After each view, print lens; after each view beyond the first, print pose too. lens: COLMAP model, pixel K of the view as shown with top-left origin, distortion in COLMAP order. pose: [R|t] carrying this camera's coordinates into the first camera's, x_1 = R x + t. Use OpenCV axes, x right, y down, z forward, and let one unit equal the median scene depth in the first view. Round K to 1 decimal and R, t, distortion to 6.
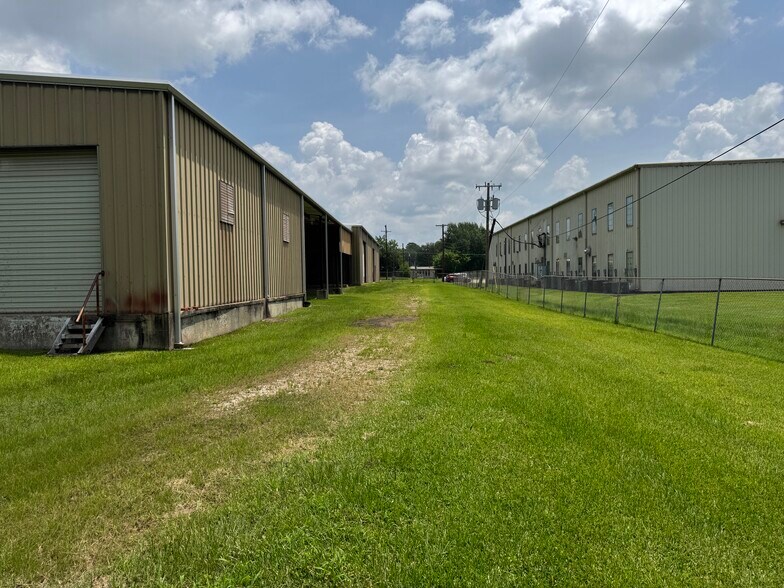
lens RADIAL K [[541.4, 0, 378.1], [0, 541.4, 294.9], [0, 0, 1]] dist [0.092786, -0.123498]
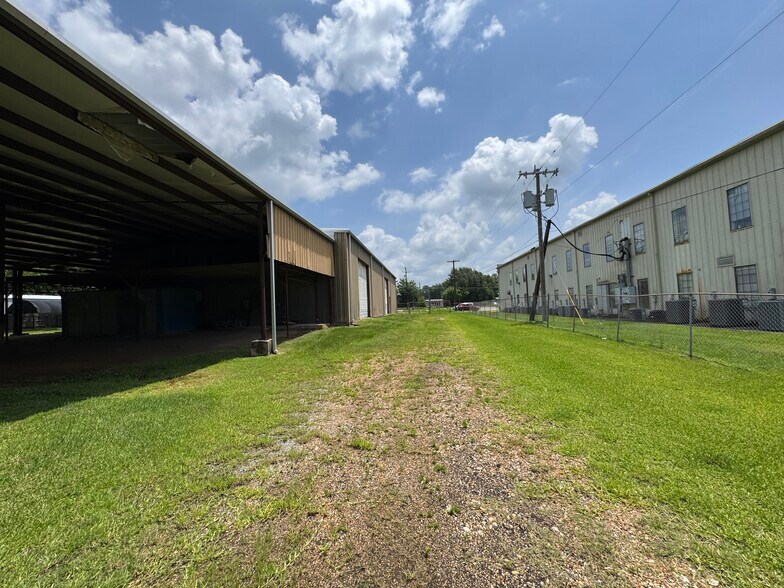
lens RADIAL K [[315.2, 0, 390.7], [0, 315.2, 296.4], [0, 0, 1]] dist [0.003231, -0.000647]
pose [[0.998368, -0.029562, -0.048860, 0.031225], [0.026194, 0.997328, -0.068196, -0.022321], [0.050745, 0.066805, 0.996475, 0.583465]]
